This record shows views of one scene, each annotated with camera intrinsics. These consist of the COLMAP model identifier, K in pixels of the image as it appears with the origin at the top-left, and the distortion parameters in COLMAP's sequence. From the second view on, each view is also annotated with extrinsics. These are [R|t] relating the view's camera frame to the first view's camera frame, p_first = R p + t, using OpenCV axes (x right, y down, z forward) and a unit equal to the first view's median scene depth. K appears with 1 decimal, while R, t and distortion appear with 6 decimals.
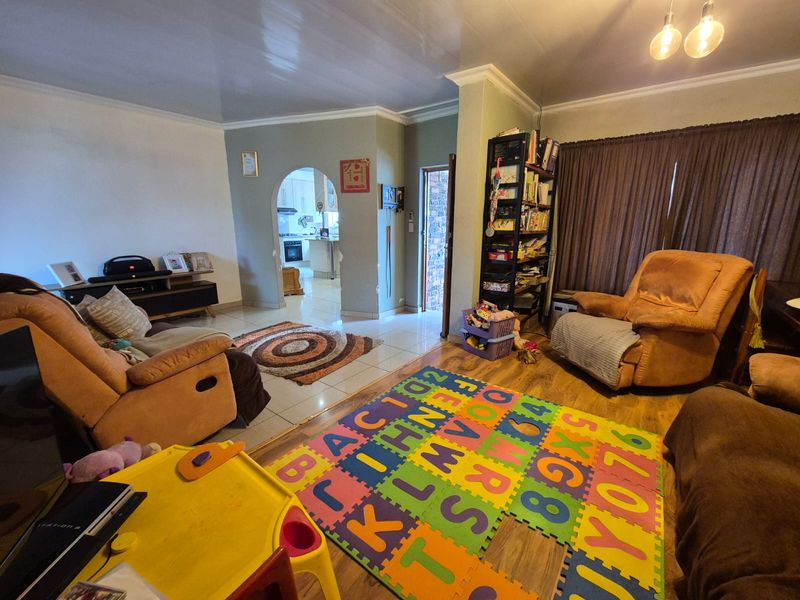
lens RADIAL K [[328.9, 0, 400.0], [0, 328.9, 300.0], [0, 0, 1]] dist [0.002678, -0.000016]
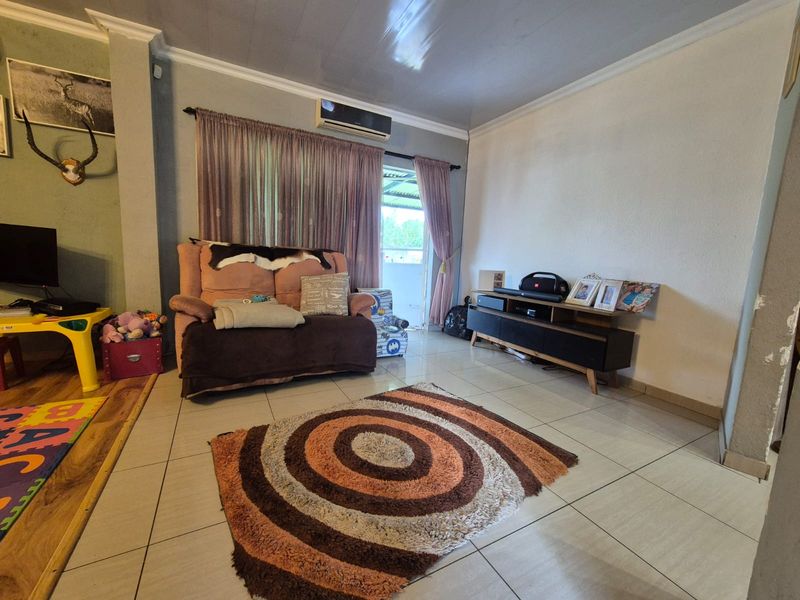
lens RADIAL K [[328.9, 0, 400.0], [0, 328.9, 300.0], [0, 0, 1]] dist [0.002678, -0.000016]
pose [[-0.411106, 0.102999, -0.905750, 0.087788], [-0.252001, 0.942036, 0.221504, -0.170325], [0.876064, 0.319312, -0.361321, 1.062402]]
